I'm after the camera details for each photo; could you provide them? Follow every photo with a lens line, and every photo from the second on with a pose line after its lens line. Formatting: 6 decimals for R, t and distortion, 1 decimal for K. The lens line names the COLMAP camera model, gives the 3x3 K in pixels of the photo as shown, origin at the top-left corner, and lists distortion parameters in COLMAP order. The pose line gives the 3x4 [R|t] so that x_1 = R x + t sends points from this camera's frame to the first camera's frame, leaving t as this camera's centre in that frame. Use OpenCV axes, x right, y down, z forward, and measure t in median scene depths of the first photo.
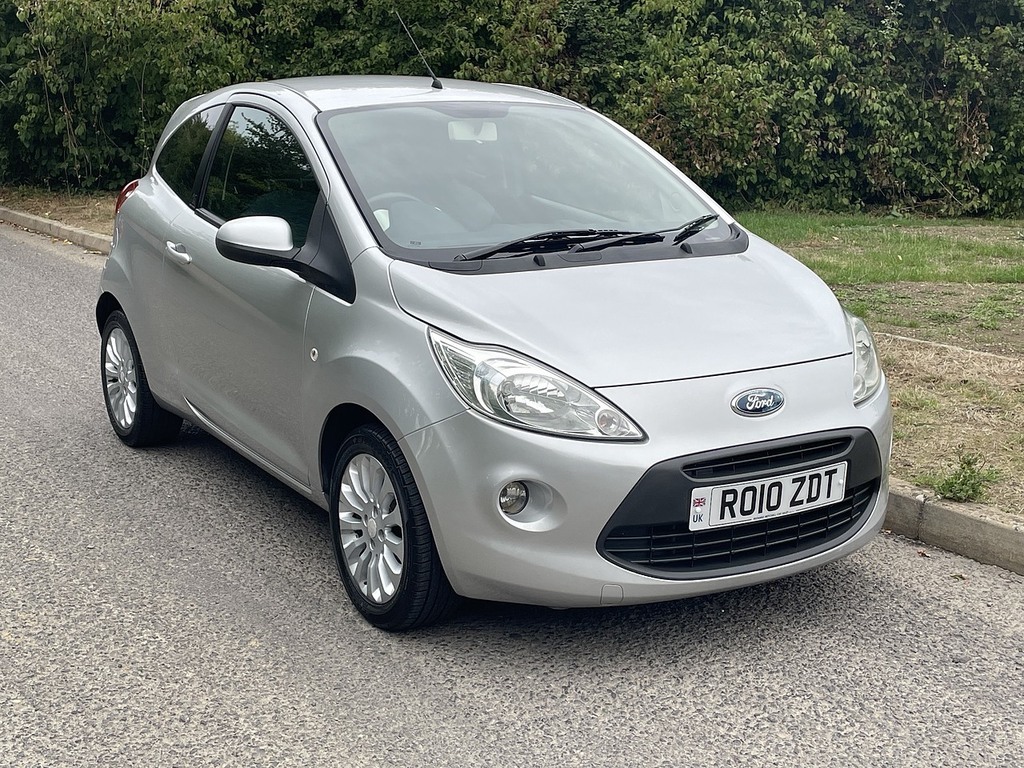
lens RADIAL K [[1434.3, 0, 525.9], [0, 1434.3, 388.4], [0, 0, 1]] dist [0.154262, -0.316453]
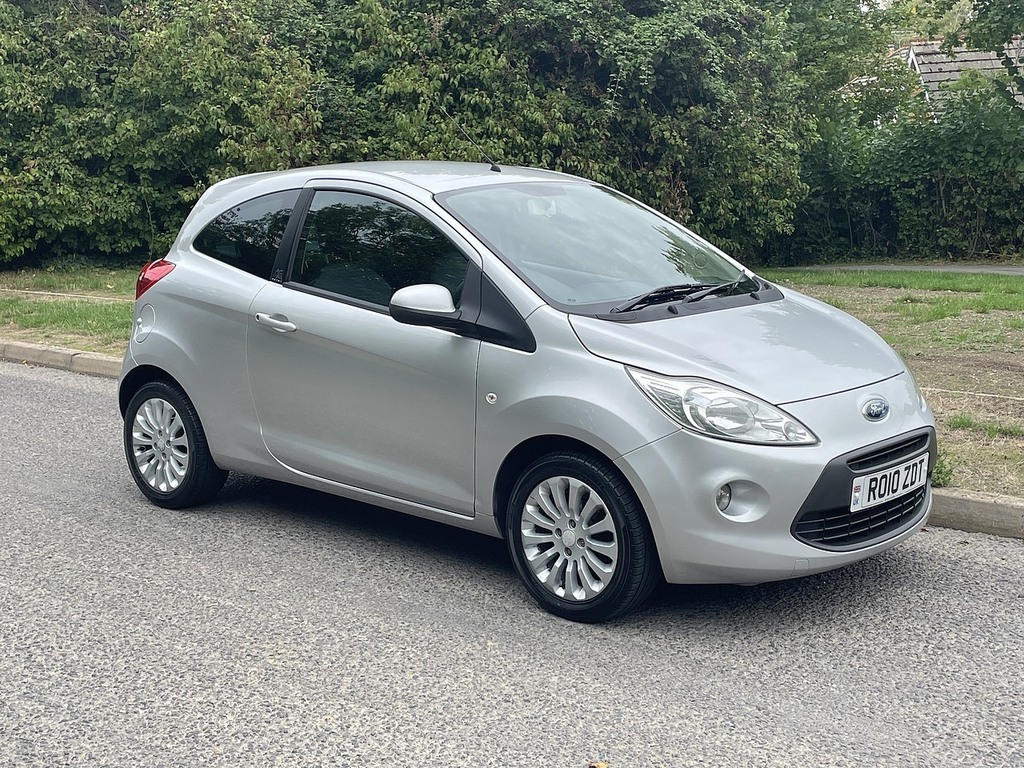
lens RADIAL K [[1434.3, 0, 525.9], [0, 1434.3, 388.4], [0, 0, 1]] dist [0.154262, -0.316453]
pose [[0.955871, -0.059673, 0.287663, -0.445042], [0.072706, 0.996745, -0.034829, 0.011043], [-0.284648, 0.054207, 0.957098, -0.130268]]
